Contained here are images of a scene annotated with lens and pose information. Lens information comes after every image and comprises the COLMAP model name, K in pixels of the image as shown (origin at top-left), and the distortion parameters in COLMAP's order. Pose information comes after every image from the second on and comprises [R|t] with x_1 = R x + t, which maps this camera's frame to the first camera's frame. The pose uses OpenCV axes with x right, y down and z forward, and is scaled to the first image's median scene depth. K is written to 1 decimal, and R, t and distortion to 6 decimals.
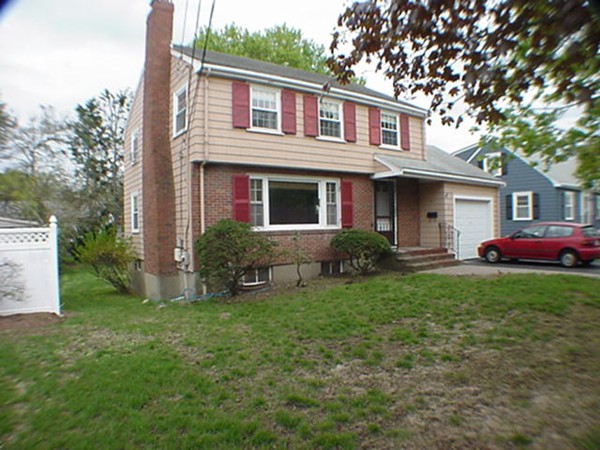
lens RADIAL K [[443.4, 0, 300.0], [0, 443.4, 225.0], [0, 0, 1]] dist [-0.255927, 0.177679]
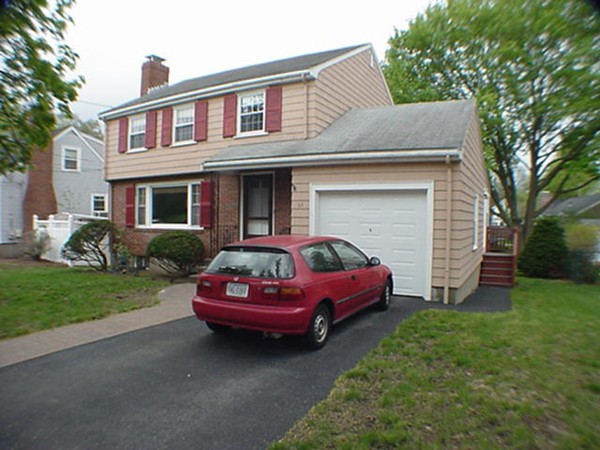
lens RADIAL K [[443.4, 0, 300.0], [0, 443.4, 225.0], [0, 0, 1]] dist [-0.255927, 0.177679]
pose [[0.401283, 0.028685, -0.915505, 1.097101], [-0.019091, 0.999554, 0.022950, -0.029380], [0.915755, 0.008268, 0.401652, 0.817418]]
